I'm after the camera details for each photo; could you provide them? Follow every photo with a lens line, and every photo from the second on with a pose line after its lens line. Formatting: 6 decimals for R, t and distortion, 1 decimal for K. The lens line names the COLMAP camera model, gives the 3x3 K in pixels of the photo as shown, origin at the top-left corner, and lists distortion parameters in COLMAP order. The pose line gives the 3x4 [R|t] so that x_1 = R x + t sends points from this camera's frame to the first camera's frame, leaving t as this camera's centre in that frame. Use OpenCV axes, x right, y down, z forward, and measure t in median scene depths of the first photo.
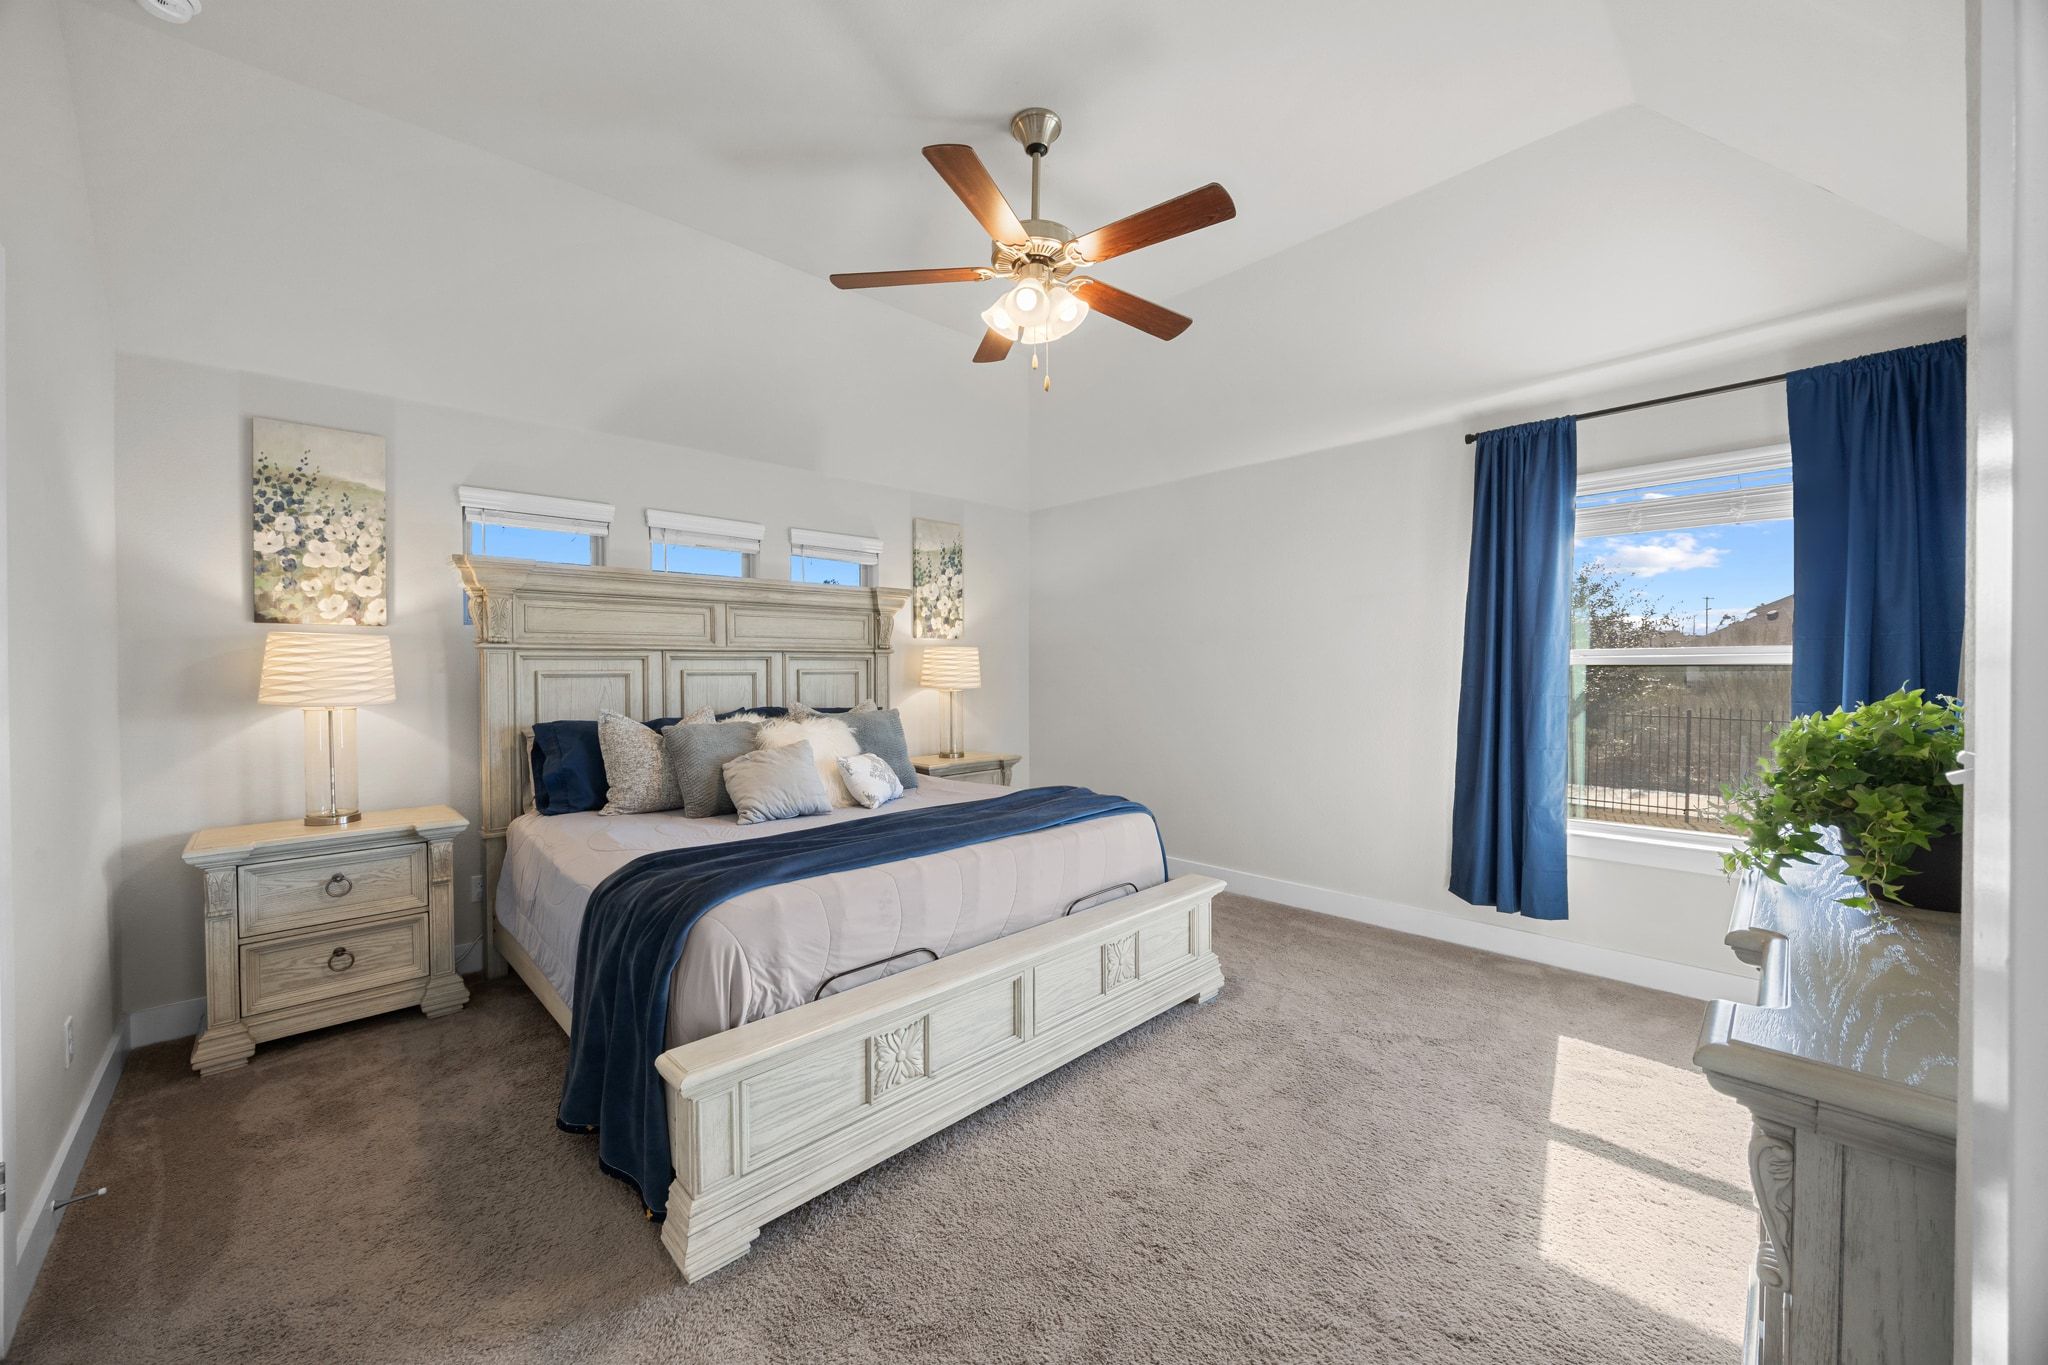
lens RADIAL K [[768.1, 0, 1016.6], [0, 768.1, 678.8], [0, 0, 1]] dist [-0.003659, 0.000121]
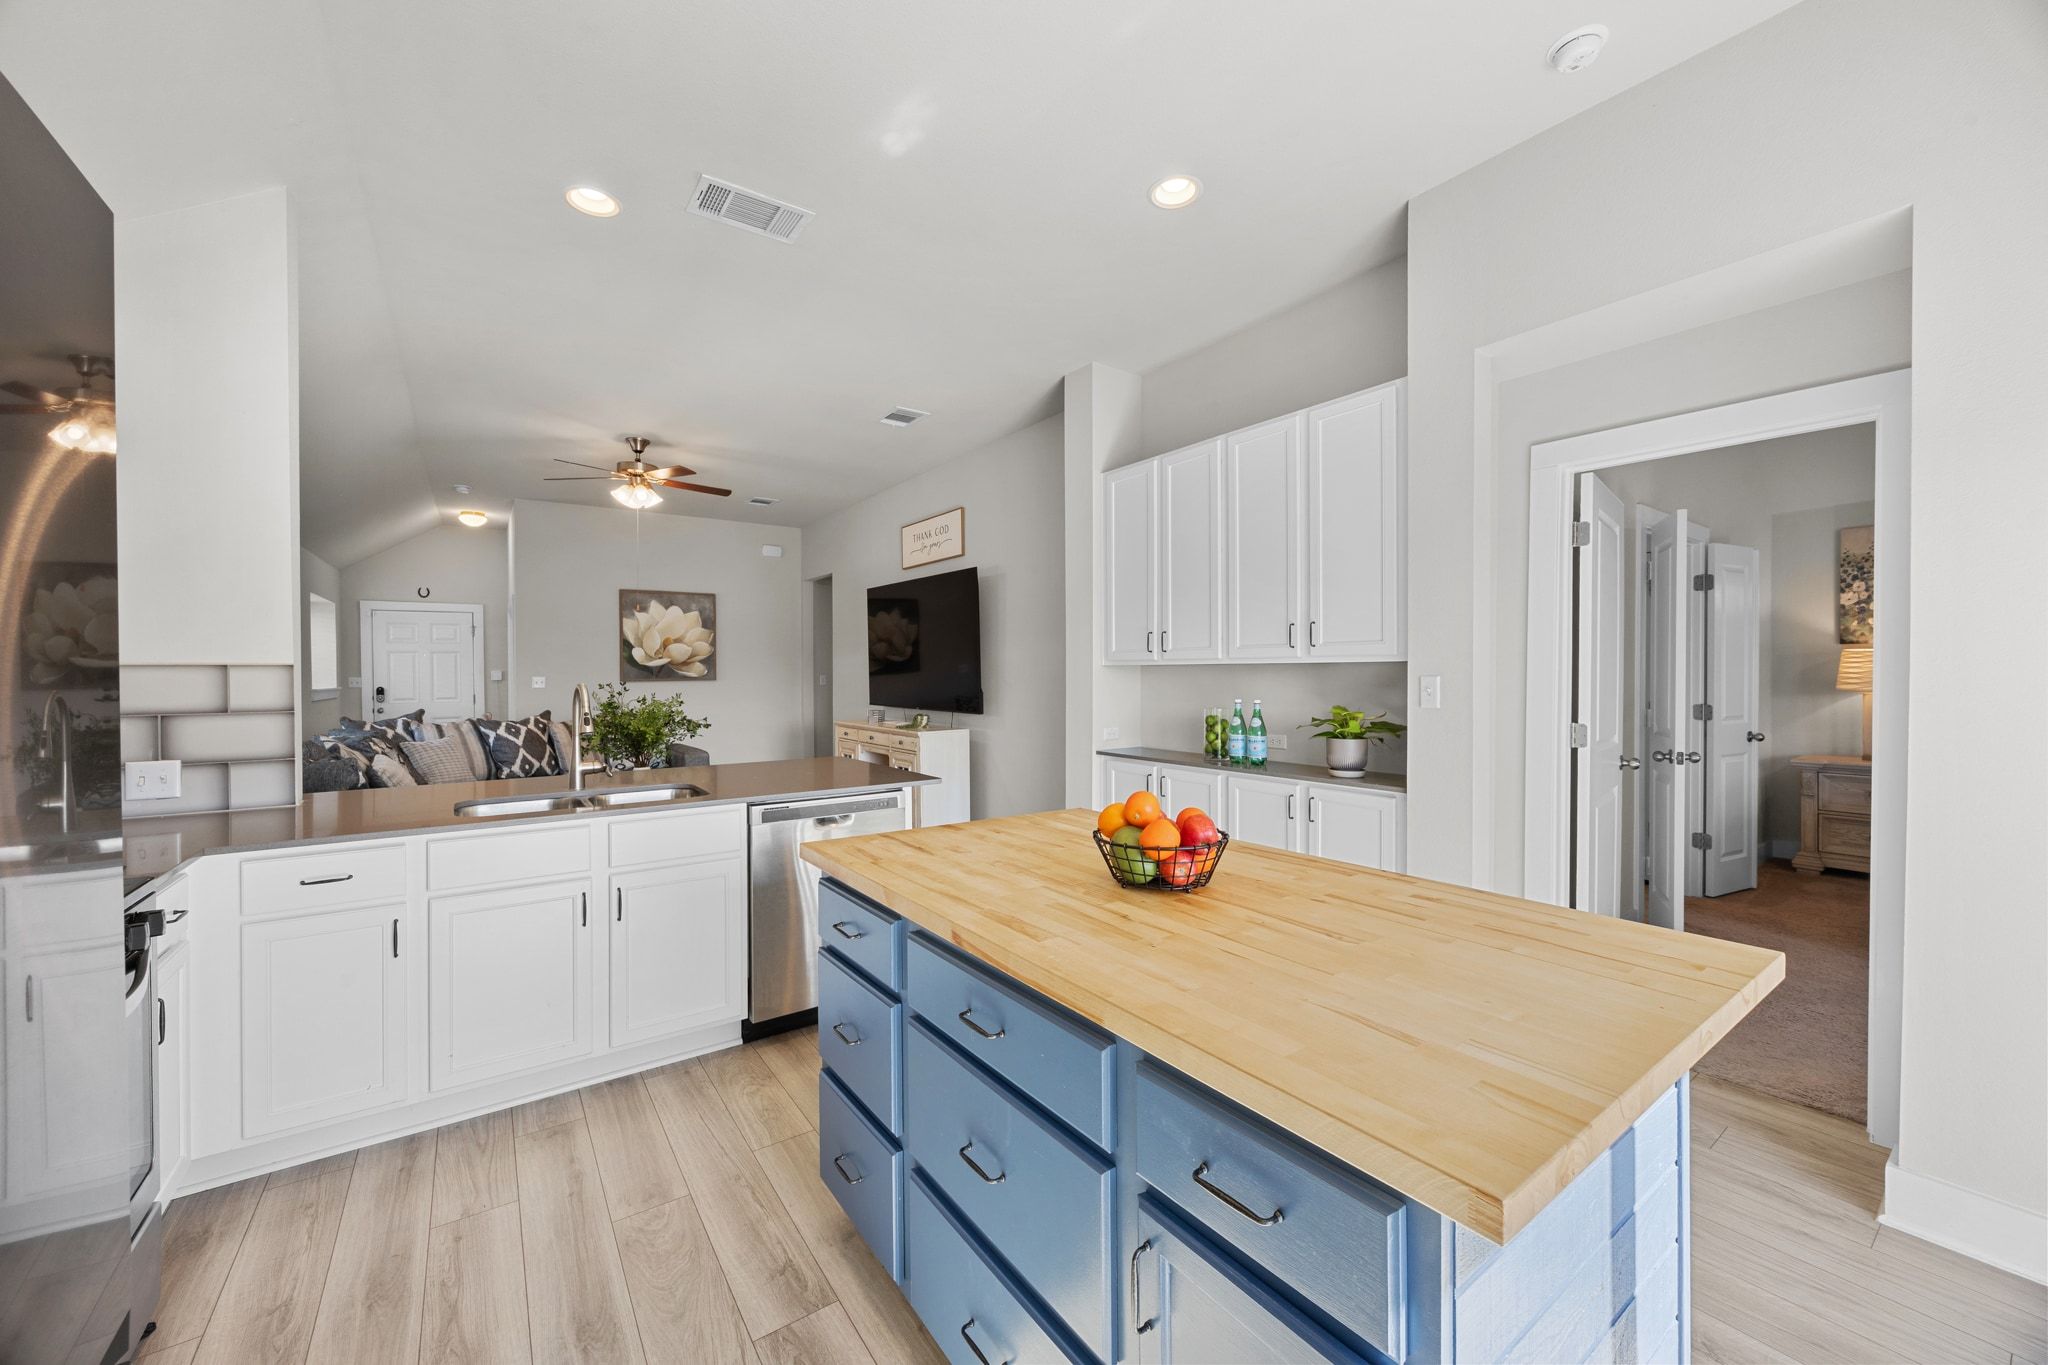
lens RADIAL K [[768.1, 0, 1026.7], [0, 768.1, 690.6], [0, 0, 1]] dist [-0.003659, 0.000121]
pose [[-0.142276, 0.006126, -0.989808, 1.037903], [-0.010004, 0.999921, 0.007626, 0.039043], [0.989777, 0.010987, -0.142203, -0.622103]]
